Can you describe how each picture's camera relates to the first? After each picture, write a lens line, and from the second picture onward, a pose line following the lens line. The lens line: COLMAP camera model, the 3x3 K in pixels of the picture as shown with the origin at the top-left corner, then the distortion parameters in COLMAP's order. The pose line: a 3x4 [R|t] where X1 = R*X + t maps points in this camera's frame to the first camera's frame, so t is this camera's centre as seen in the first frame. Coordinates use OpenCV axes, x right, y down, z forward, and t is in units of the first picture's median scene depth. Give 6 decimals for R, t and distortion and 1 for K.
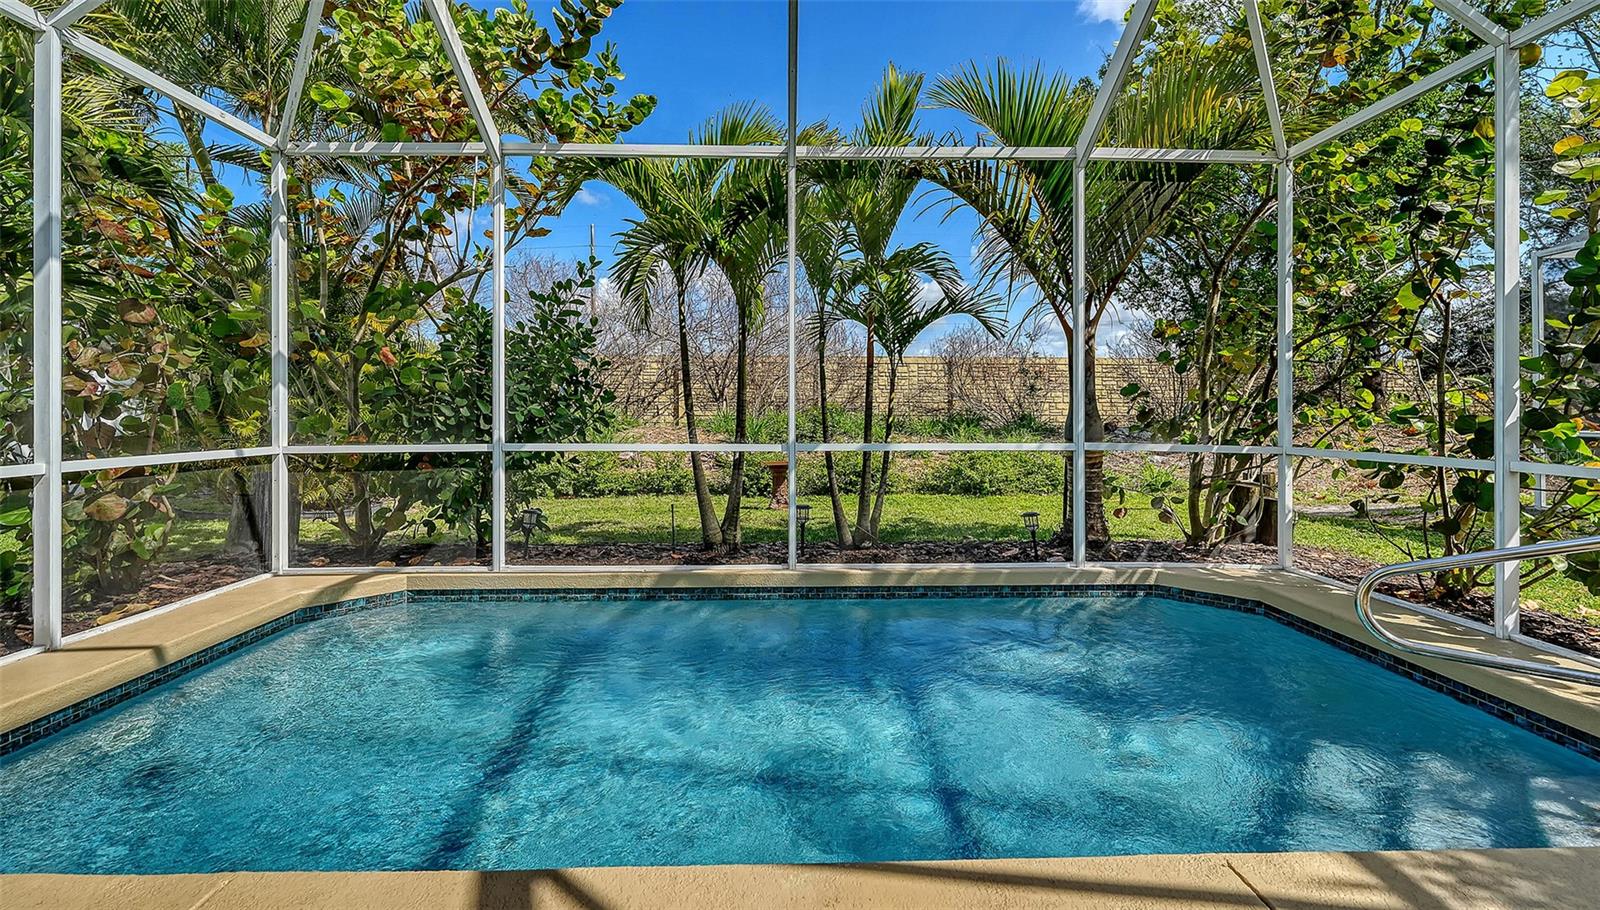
lens RADIAL K [[651.3, 0, 797.6], [0, 651.3, 420.9], [0, 0, 1]] dist [0.003752, -0.000329]
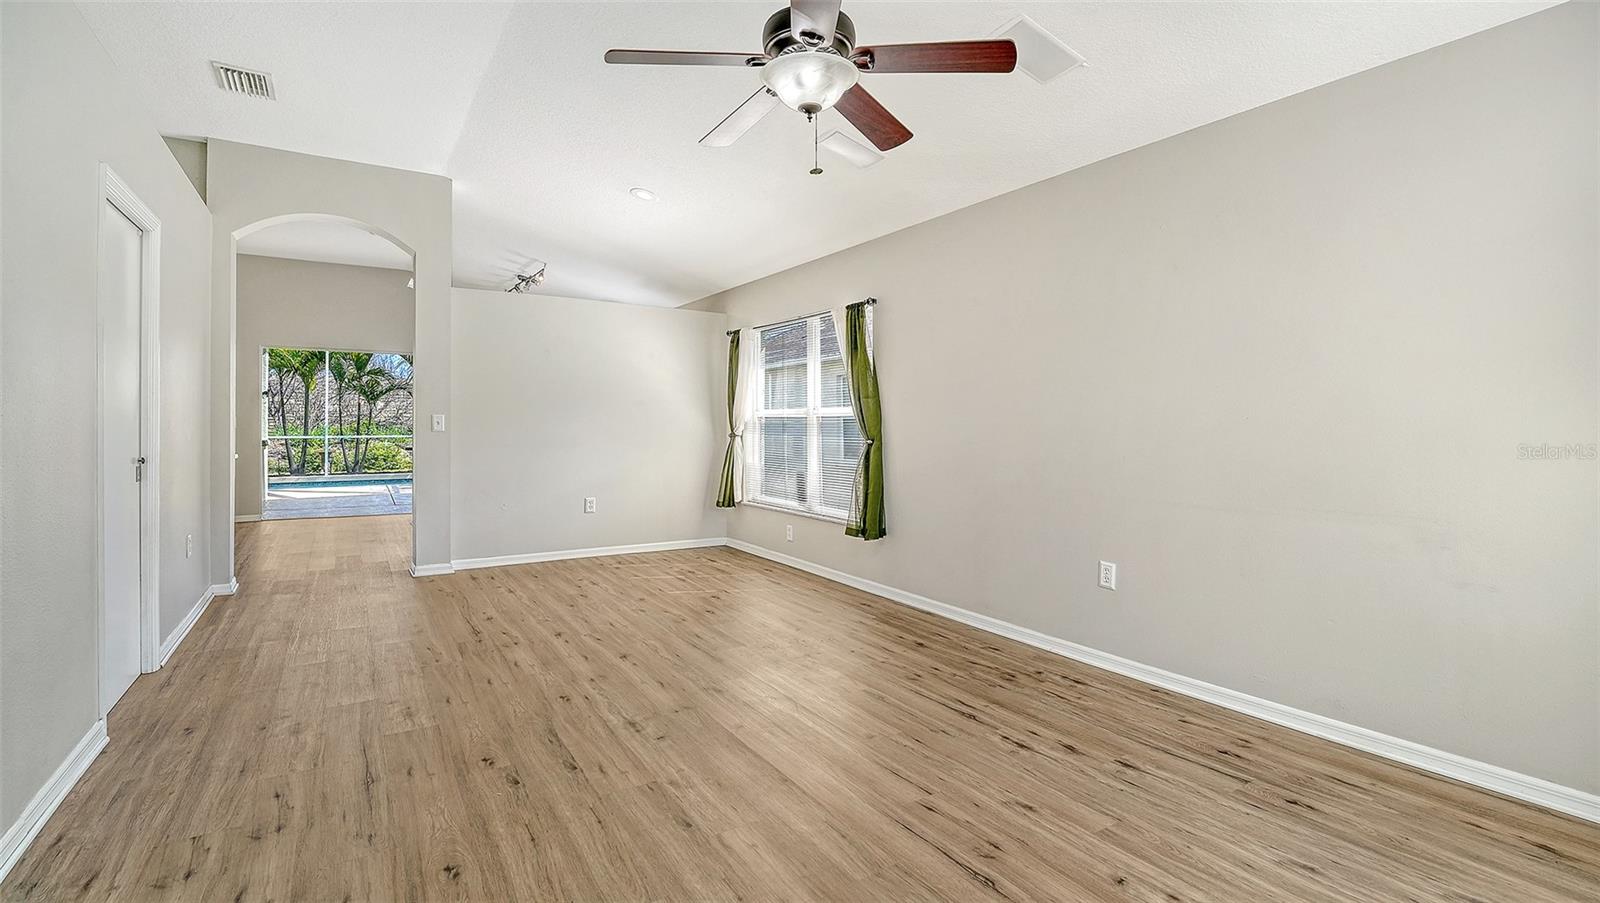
lens RADIAL K [[680.5, 0, 772.4], [0, 680.5, 424.7], [0, 0, 1]] dist [0.001362, -0.000065]
pose [[0.863149, -0.003698, 0.504936, 0.181873], [0.010128, 0.999899, -0.009990, 0.039935], [-0.504848, 0.013737, 0.863099, -2.825761]]
